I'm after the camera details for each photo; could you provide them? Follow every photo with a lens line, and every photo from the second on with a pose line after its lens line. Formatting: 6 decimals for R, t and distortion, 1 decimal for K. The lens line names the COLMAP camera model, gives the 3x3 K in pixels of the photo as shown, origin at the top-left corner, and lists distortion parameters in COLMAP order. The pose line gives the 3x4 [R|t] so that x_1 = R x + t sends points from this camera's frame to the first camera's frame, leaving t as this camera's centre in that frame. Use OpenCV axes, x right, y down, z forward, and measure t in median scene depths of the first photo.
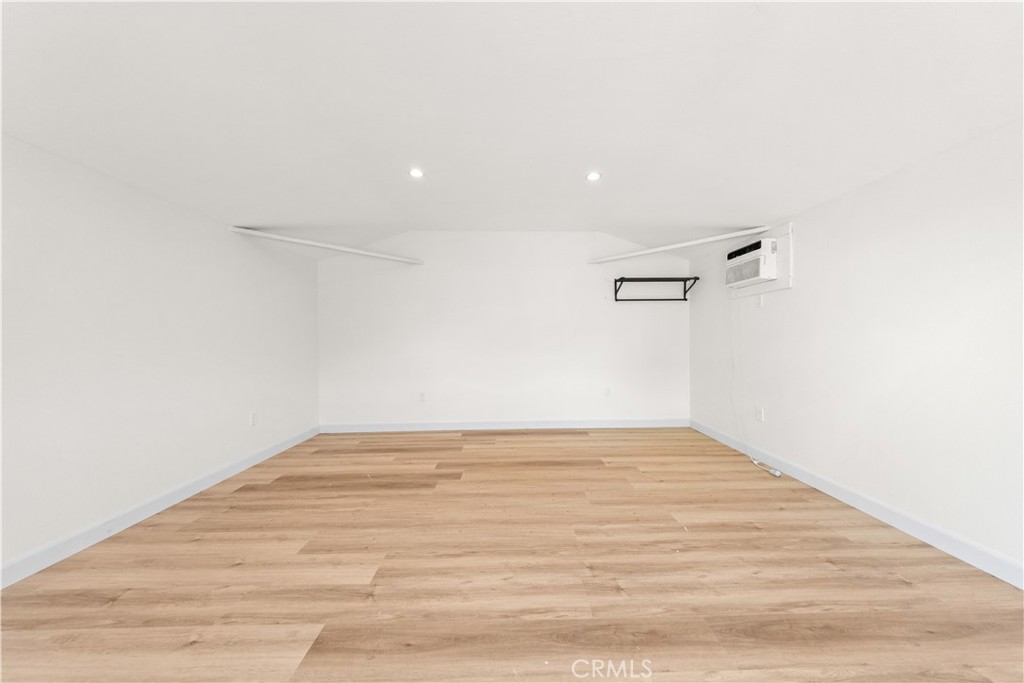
lens RADIAL K [[340.3, 0, 516.9], [0, 340.3, 341.8], [0, 0, 1]] dist [0.002146, 0.000108]
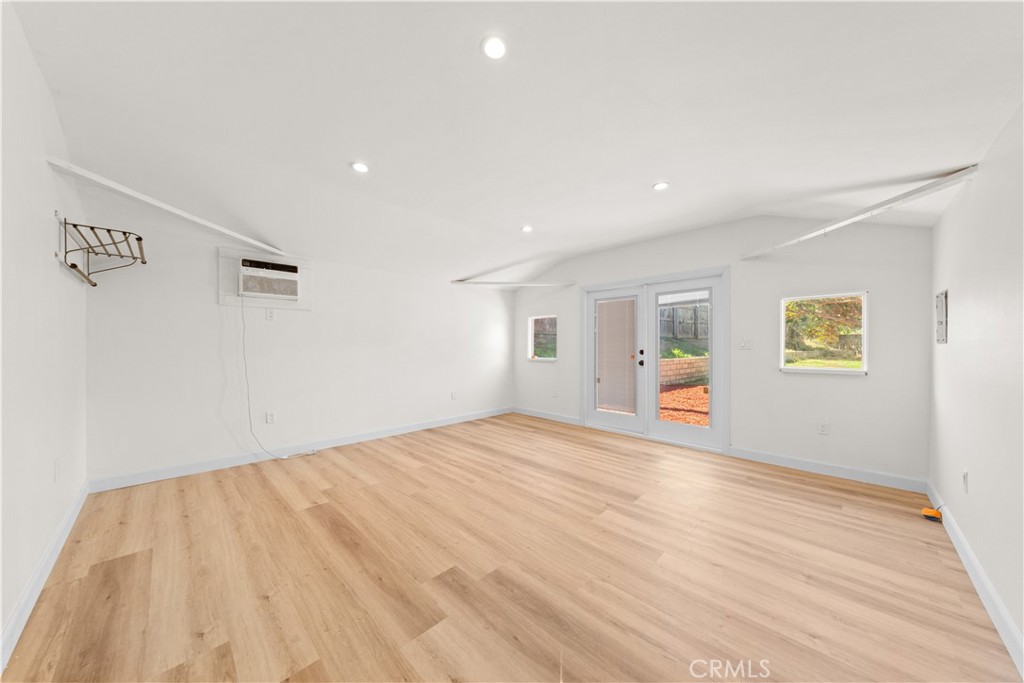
lens RADIAL K [[340.3, 0, 515.3], [0, 340.3, 345.8], [0, 0, 1]] dist [0.002146, 0.000108]
pose [[-0.706775, 0.000442, 0.707439, -1.078151], [0.000959, 0.999999, 0.000333, -0.026038], [-0.707438, 0.000914, -0.706775, 2.089053]]
